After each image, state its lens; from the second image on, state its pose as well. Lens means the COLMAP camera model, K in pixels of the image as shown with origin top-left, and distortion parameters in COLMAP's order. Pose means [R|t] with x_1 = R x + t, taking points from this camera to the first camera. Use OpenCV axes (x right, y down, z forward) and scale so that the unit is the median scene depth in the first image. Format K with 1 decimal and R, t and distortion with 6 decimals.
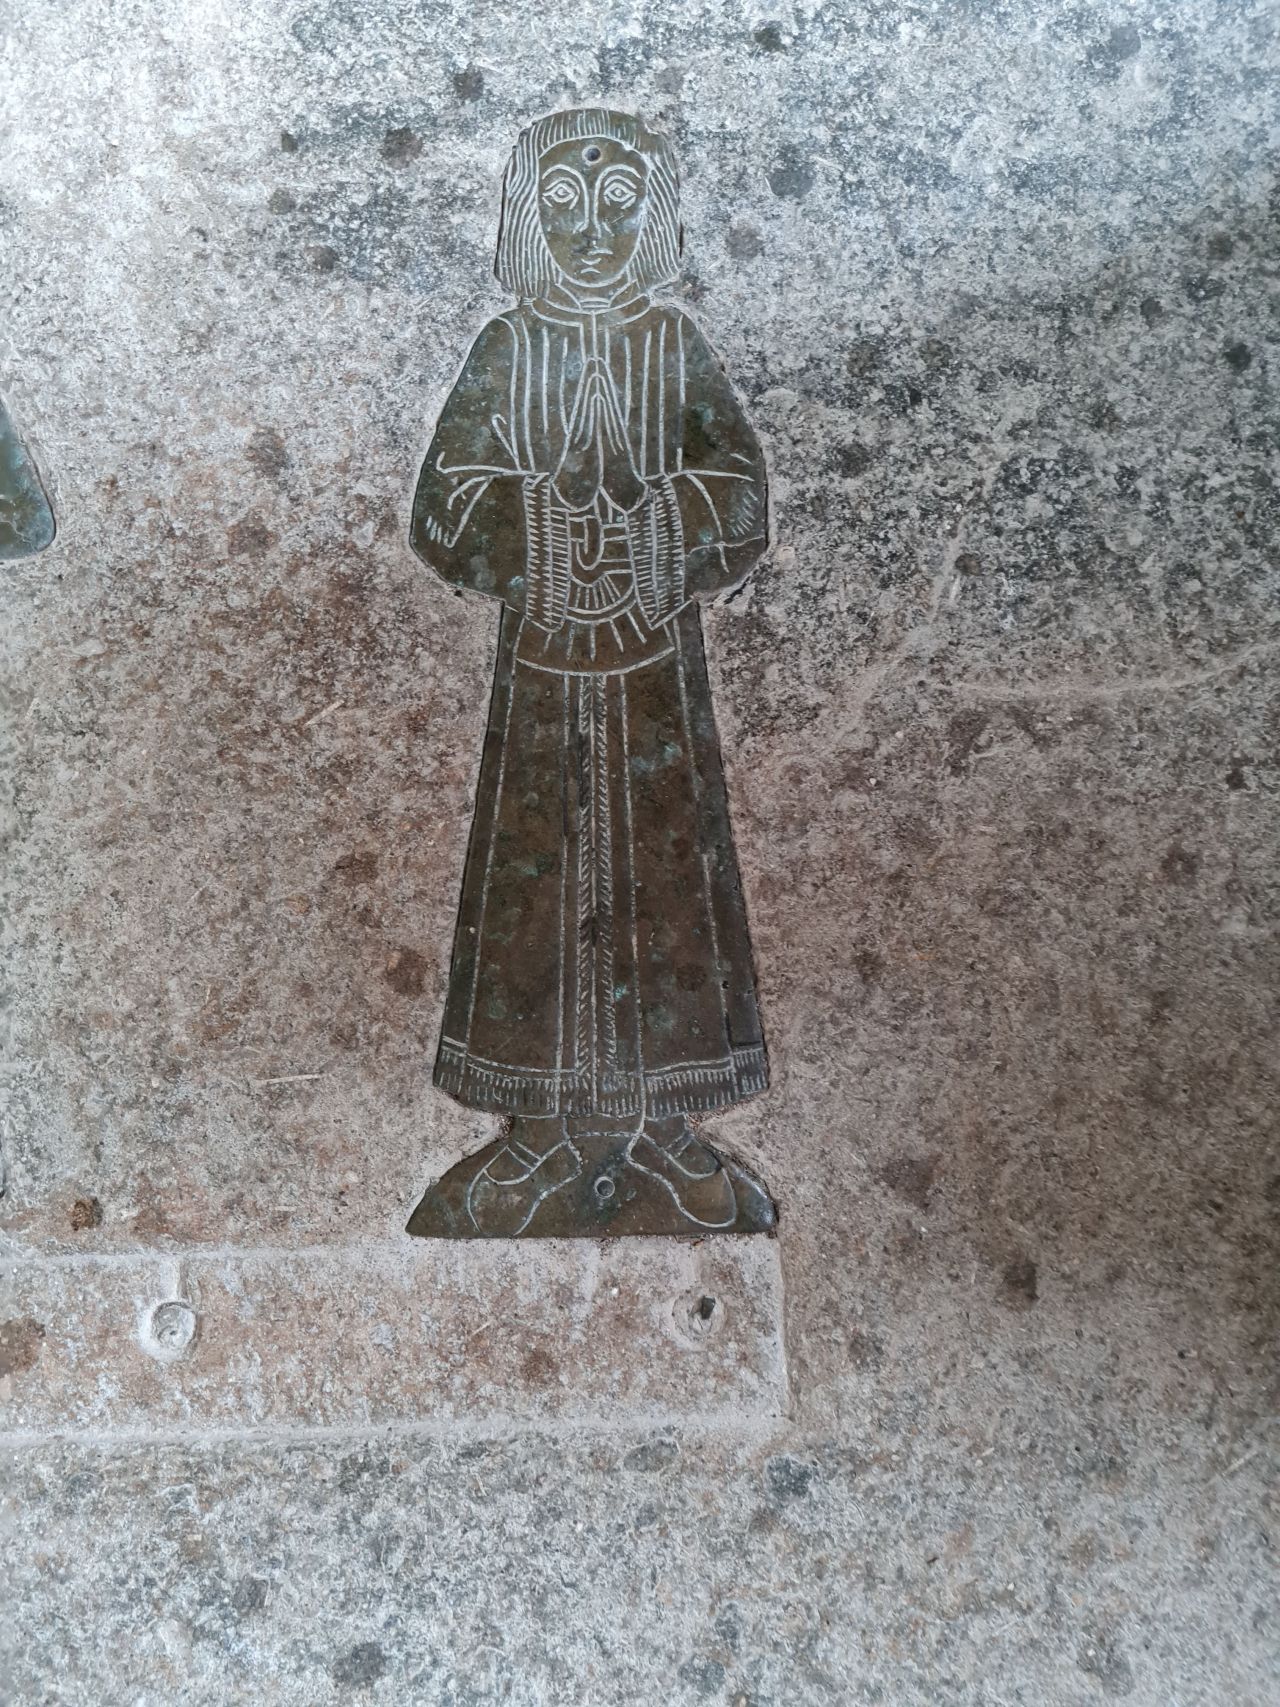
lens RADIAL K [[1279.3, 0, 631.3], [0, 1279.3, 859.6], [0, 0, 1]] dist [0.041642, -0.040759]
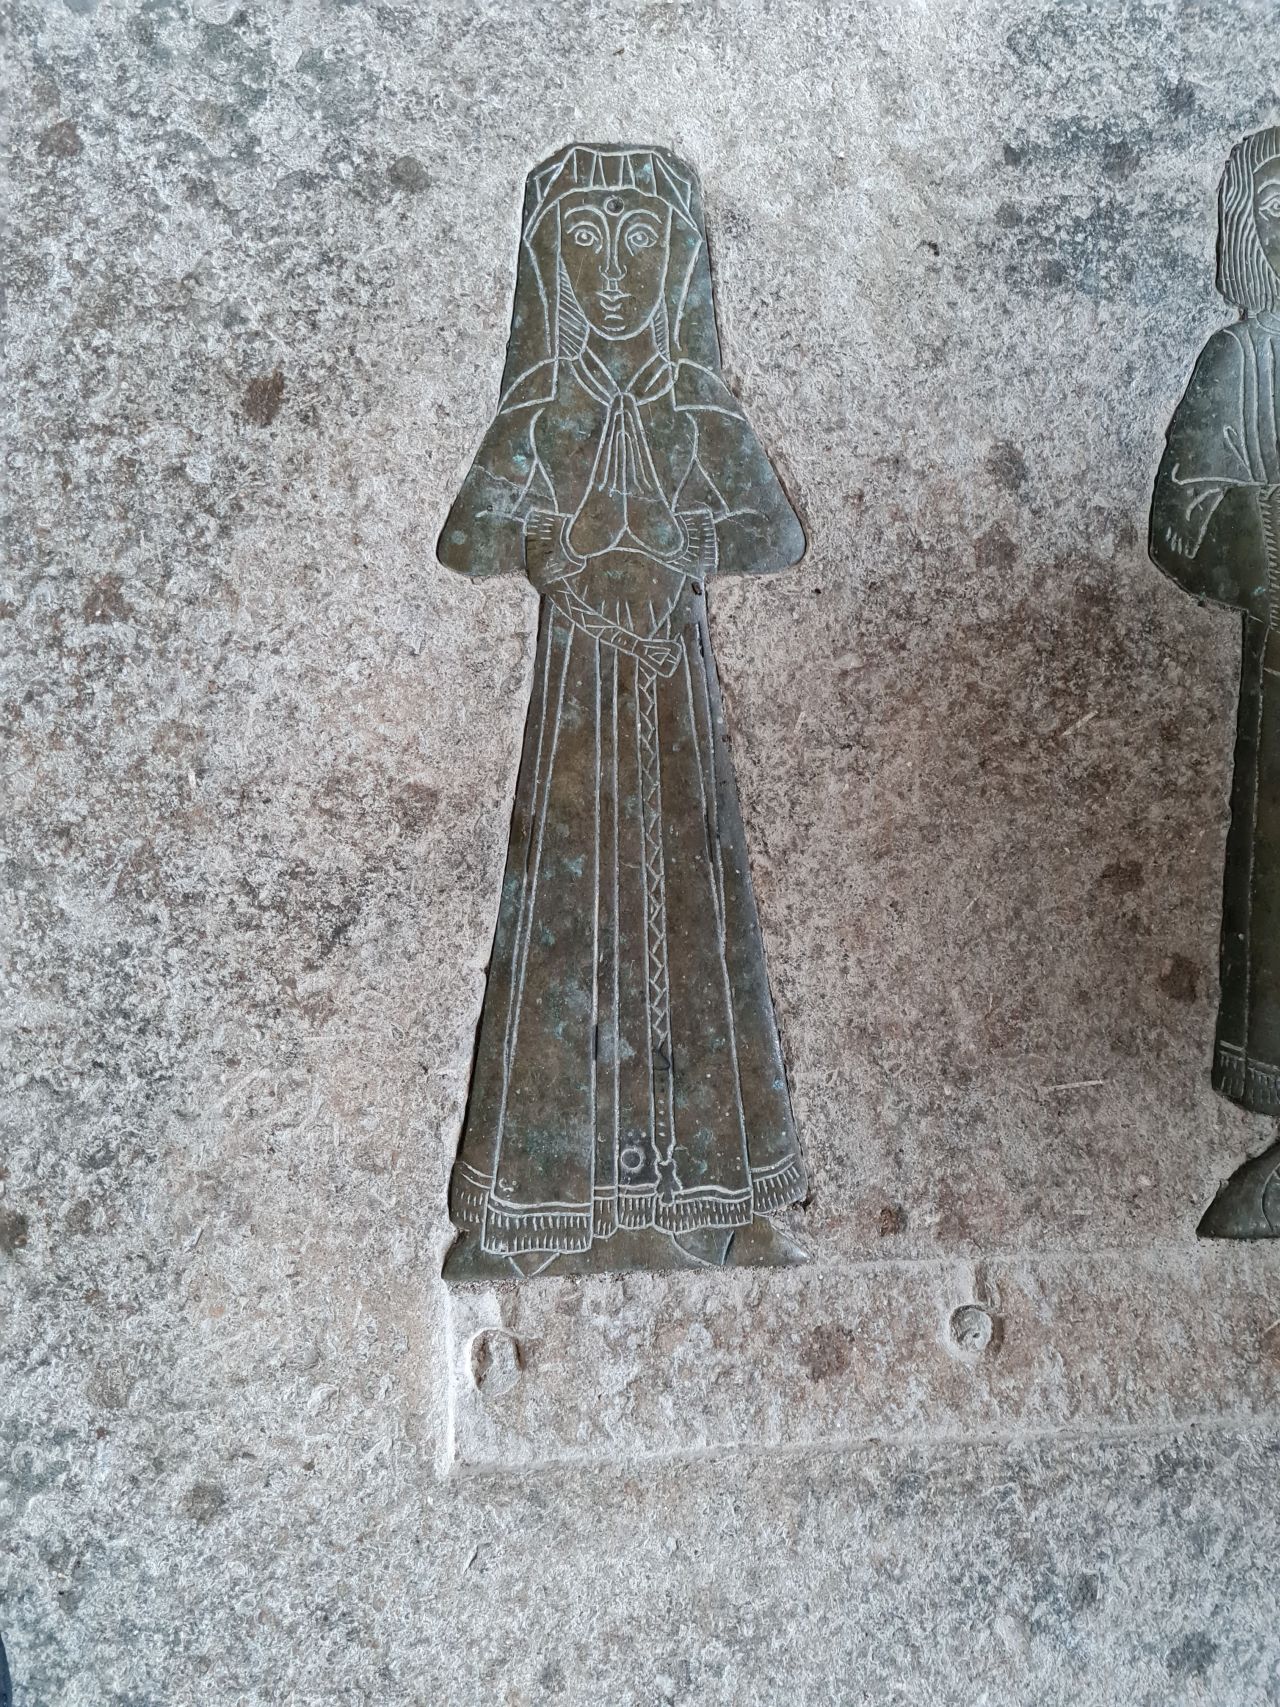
lens RADIAL K [[1279.3, 0, 638.3], [0, 1279.3, 854.5], [0, 0, 1]] dist [0.041642, -0.040759]
pose [[0.999085, -0.010728, 0.041395, -0.632455], [0.010191, 0.999861, 0.013178, -0.027929], [-0.041530, -0.012744, 0.999056, -0.000965]]
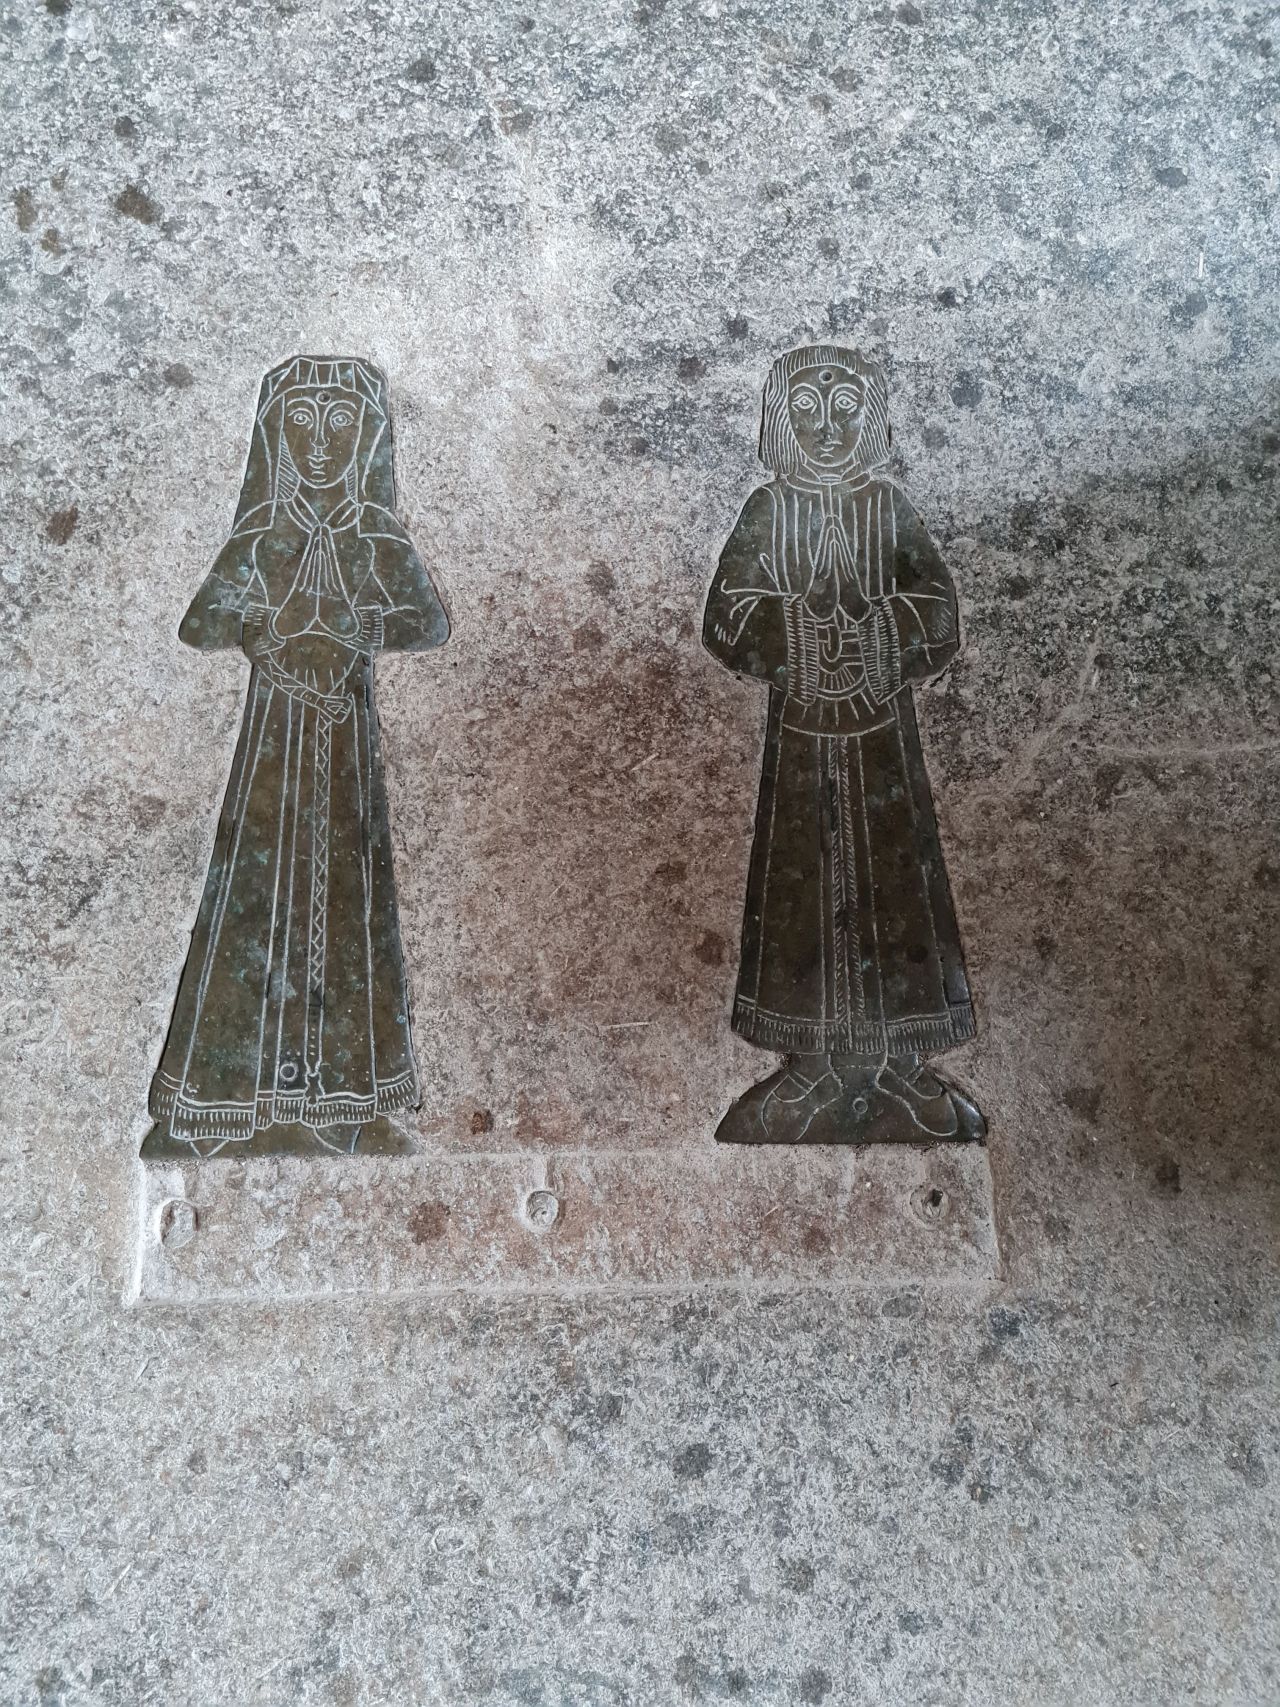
lens RADIAL K [[1279.3, 0, 629.9], [0, 1279.3, 847.3], [0, 0, 1]] dist [0.041642, -0.040759]
pose [[0.999798, 0.007639, 0.018609, -0.281185], [-0.005635, 0.994410, -0.105440, 0.122775], [-0.019310, 0.105314, 0.994252, -0.360881]]
